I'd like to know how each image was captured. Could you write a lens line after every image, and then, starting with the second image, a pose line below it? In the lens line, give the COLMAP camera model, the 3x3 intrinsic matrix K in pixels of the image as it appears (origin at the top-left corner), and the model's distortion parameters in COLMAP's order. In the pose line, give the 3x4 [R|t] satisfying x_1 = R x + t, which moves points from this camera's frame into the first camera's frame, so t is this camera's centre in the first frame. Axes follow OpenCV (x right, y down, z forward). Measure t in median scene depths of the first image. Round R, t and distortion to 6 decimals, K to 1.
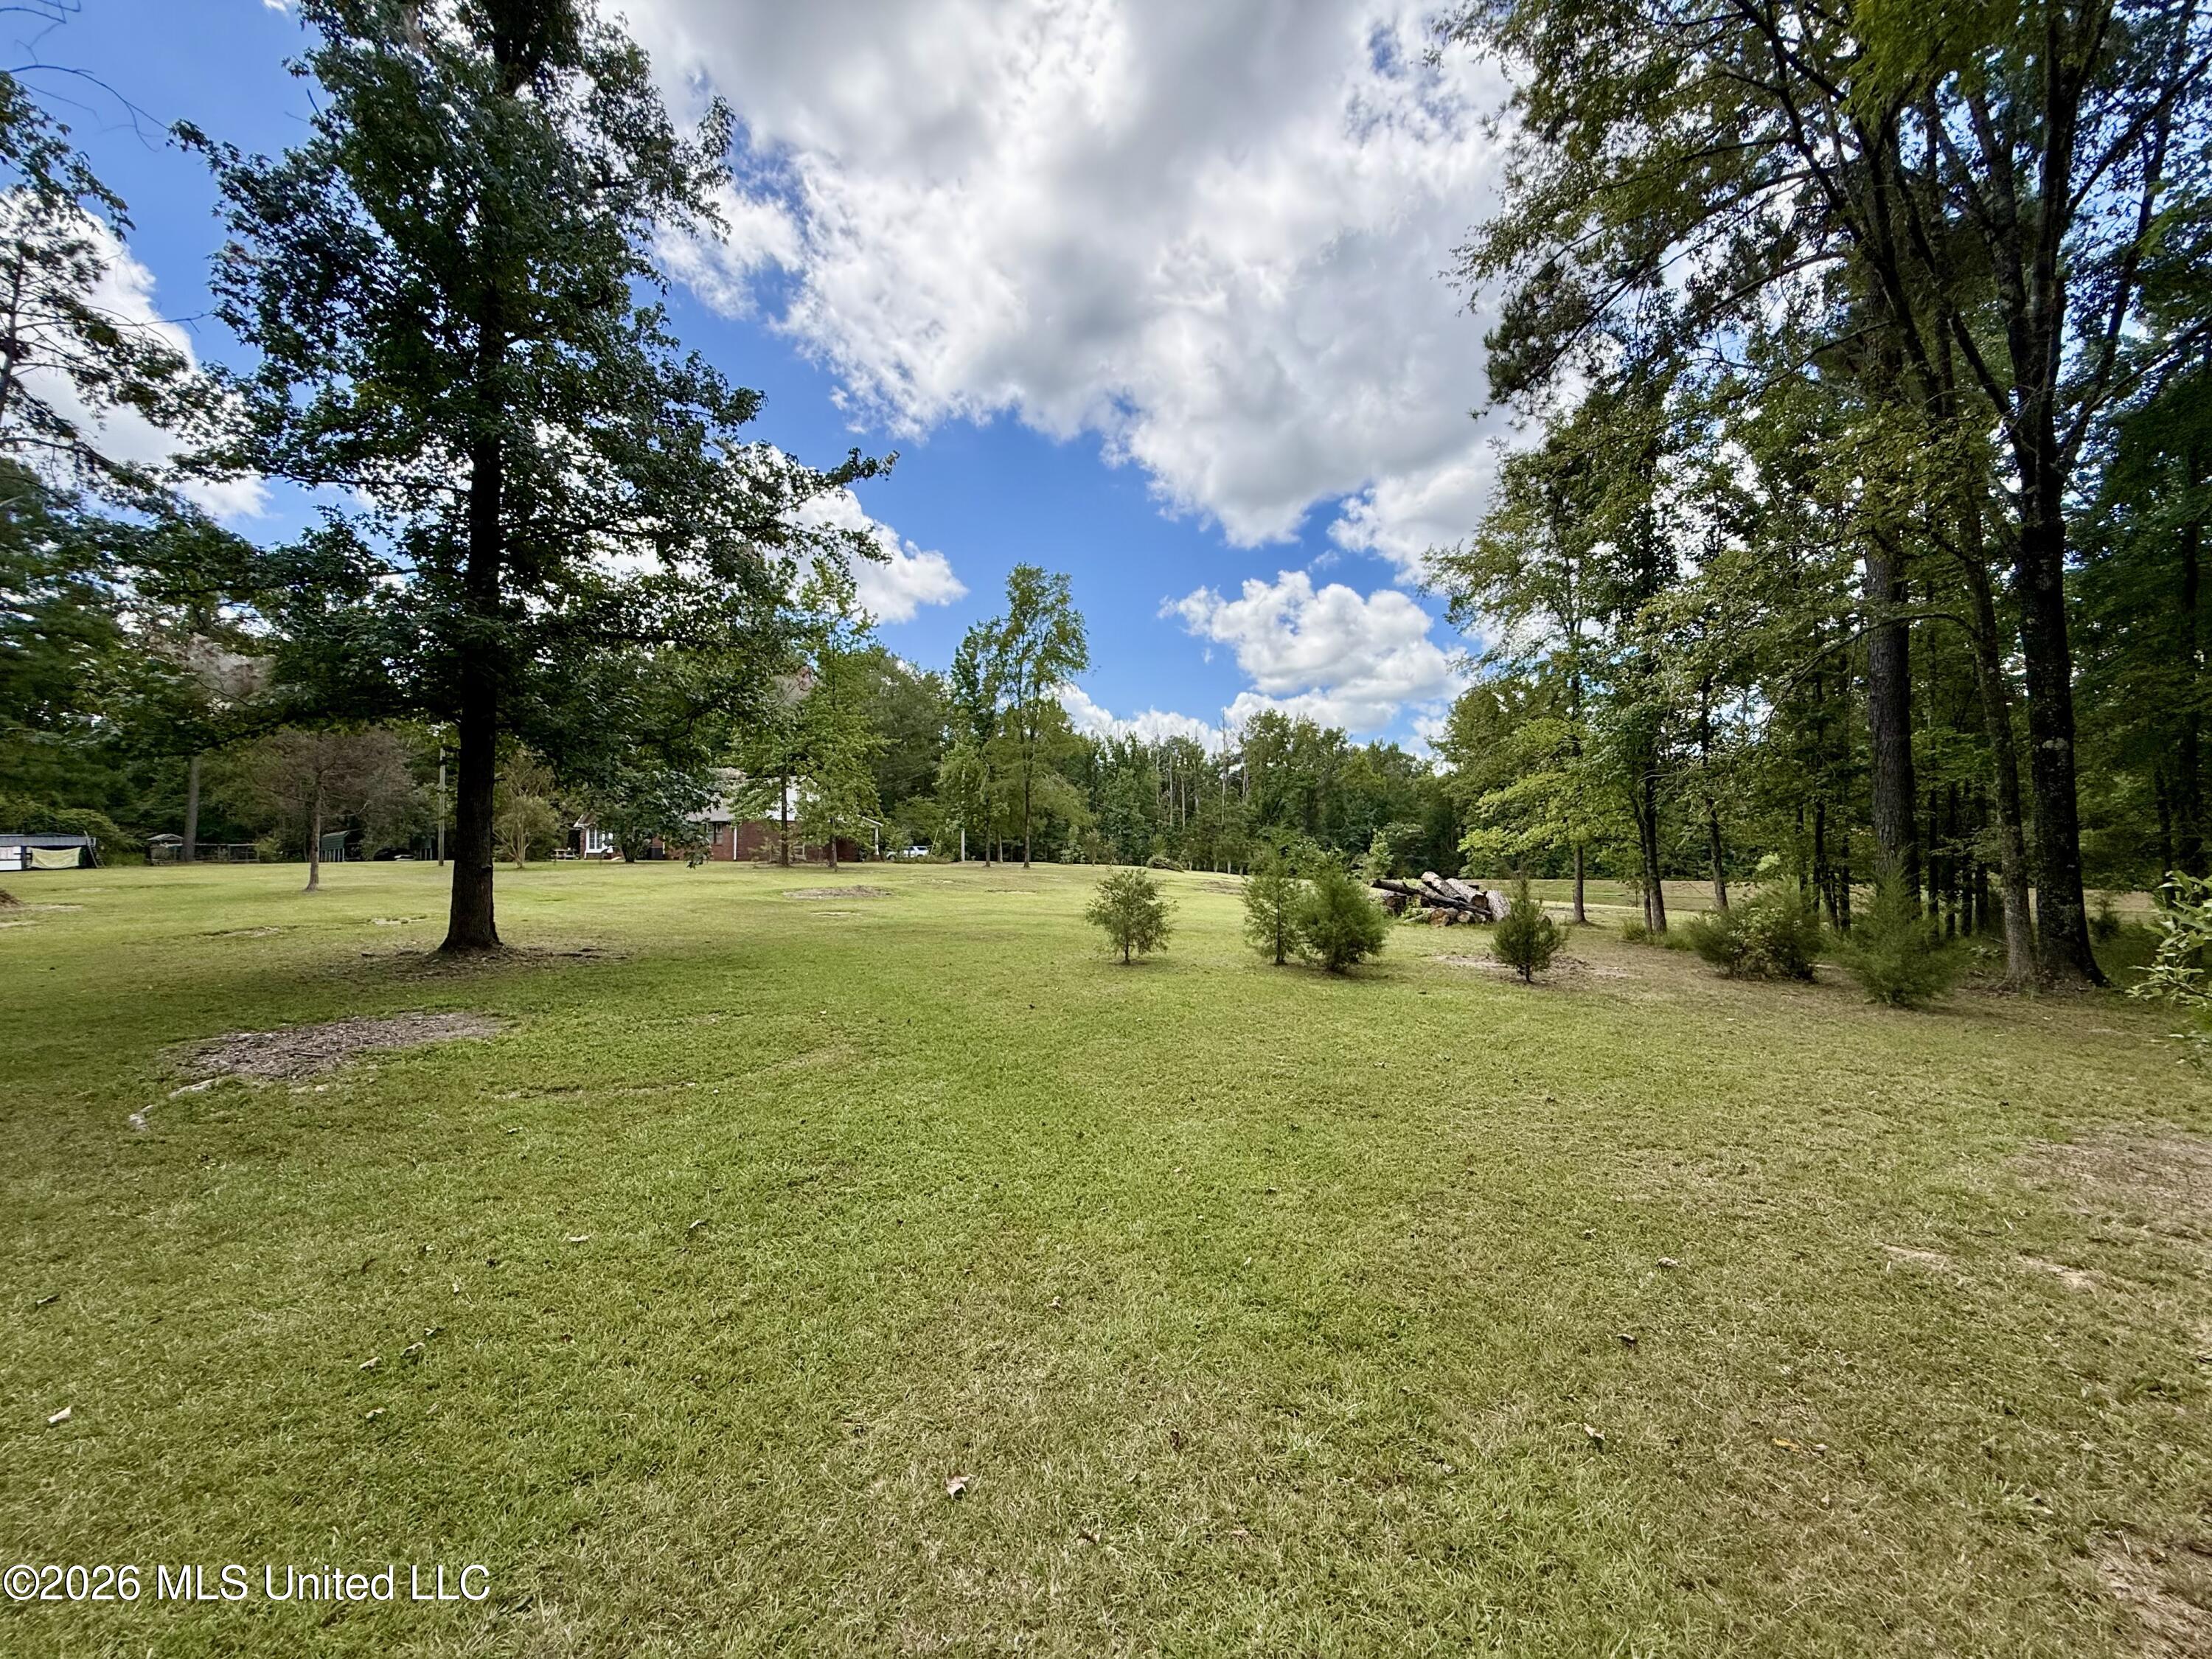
lens RADIAL K [[885.5, 0, 1105.6], [0, 885.5, 838.2], [0, 0, 1]] dist [0.000999, 0.000463]
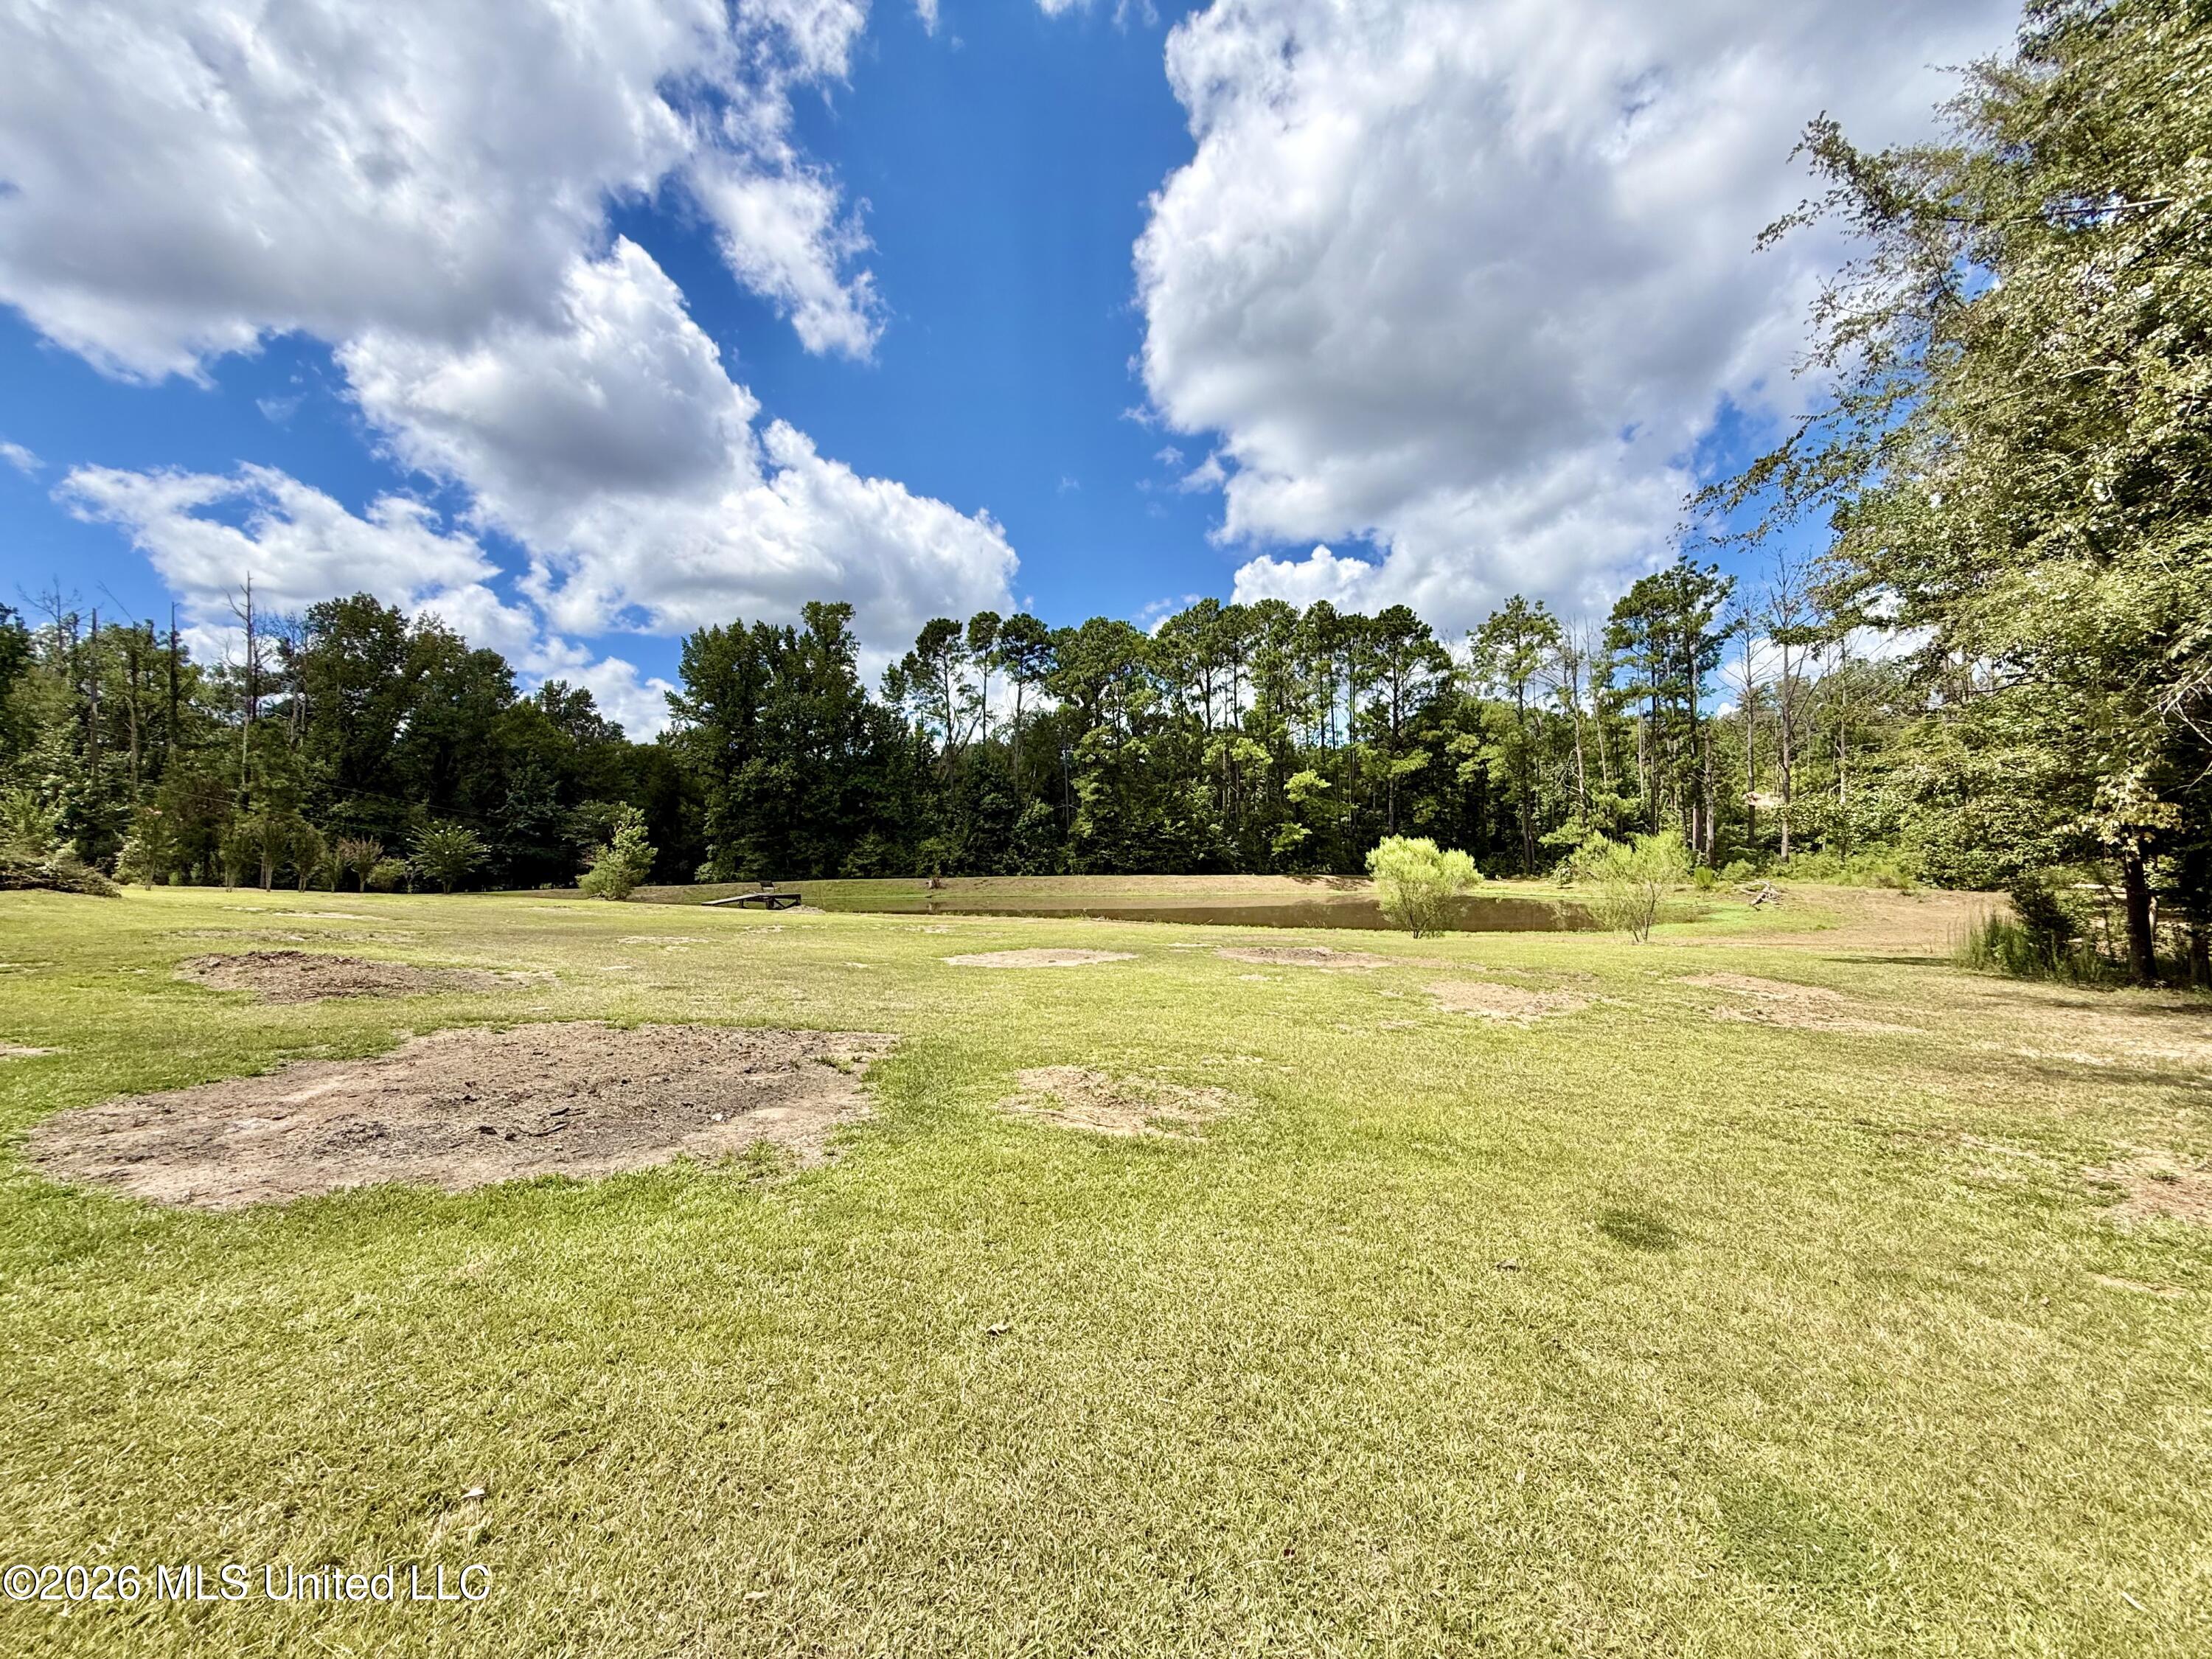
lens RADIAL K [[885.5, 0, 1102.8], [0, 885.5, 836.3], [0, 0, 1]] dist [0.000999, 0.000463]
pose [[0.611254, 0.009640, 0.791376, 0.023392], [-0.013253, 0.999910, -0.001944, 0.005708], [-0.791324, -0.009300, 0.611327, 0.246171]]
